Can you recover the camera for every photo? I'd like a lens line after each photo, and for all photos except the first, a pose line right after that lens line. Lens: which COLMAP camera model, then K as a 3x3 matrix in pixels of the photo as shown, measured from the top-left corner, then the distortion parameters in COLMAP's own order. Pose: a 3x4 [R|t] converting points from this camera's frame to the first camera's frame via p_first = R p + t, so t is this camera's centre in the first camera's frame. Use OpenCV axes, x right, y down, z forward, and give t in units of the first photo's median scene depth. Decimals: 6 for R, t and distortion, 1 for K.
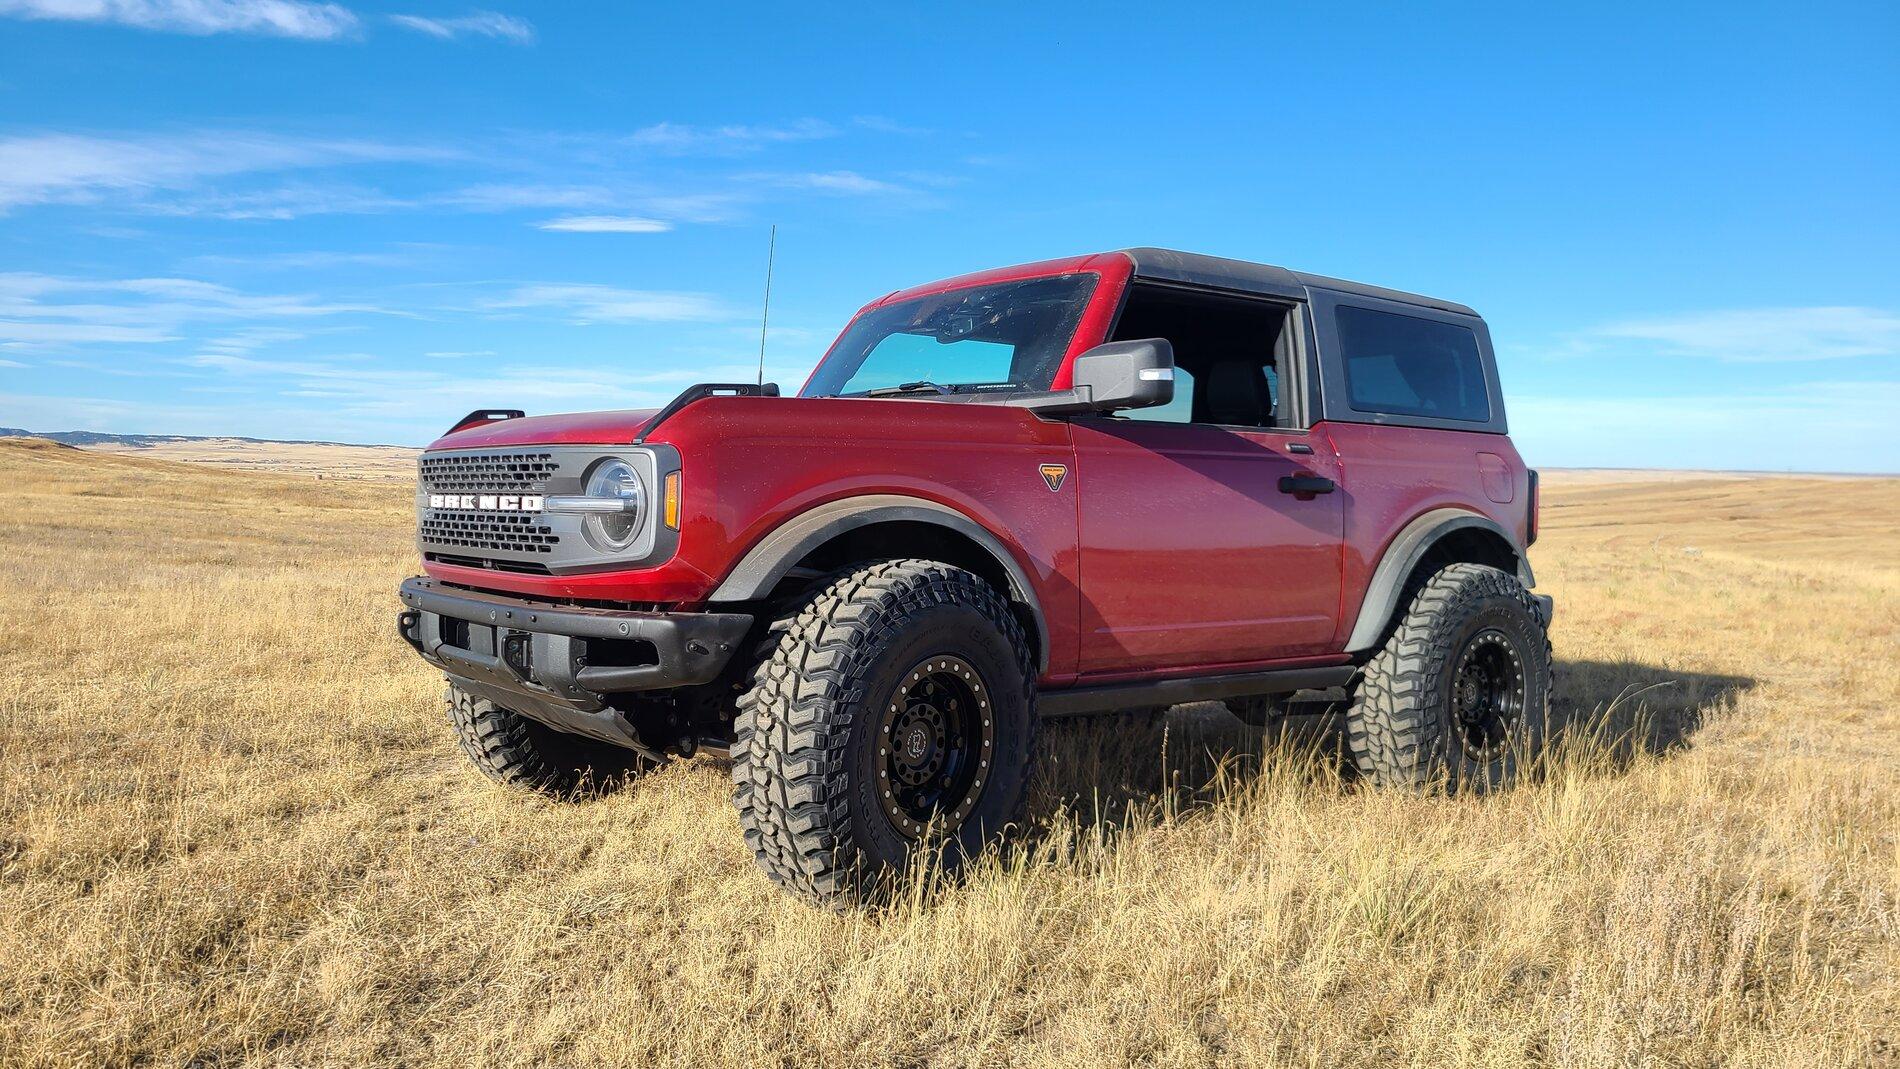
lens RADIAL K [[1456.4, 0, 921.0], [0, 1456.4, 538.2], [0, 0, 1]] dist [0.009088, -0.001204]
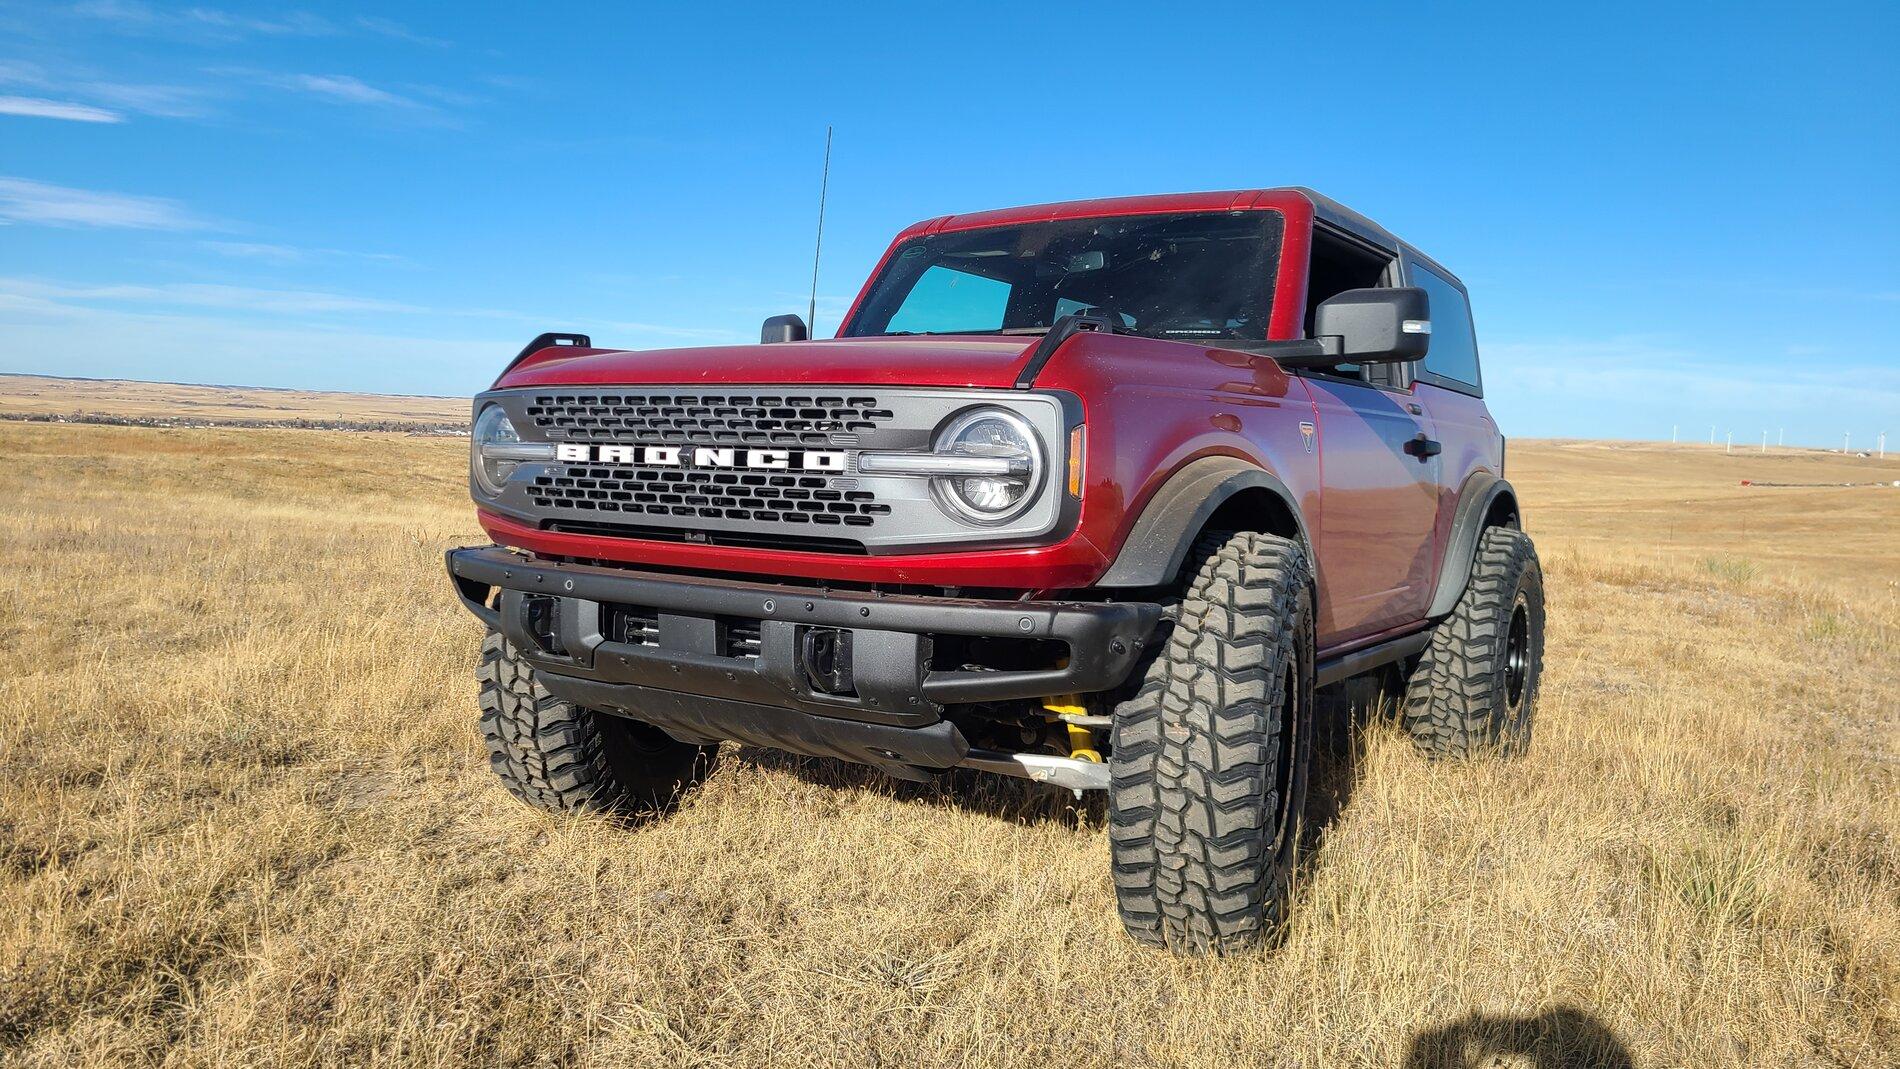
lens RADIAL K [[1445.8, 0, 950.0], [0, 1445.8, 534.5], [0, 0, 1]] dist [0.048208, -0.003506]
pose [[0.941831, -0.003546, 0.336068, -0.419609], [-0.008351, 0.999389, 0.033948, -0.010413], [-0.335983, -0.034780, 0.941226, 0.232170]]
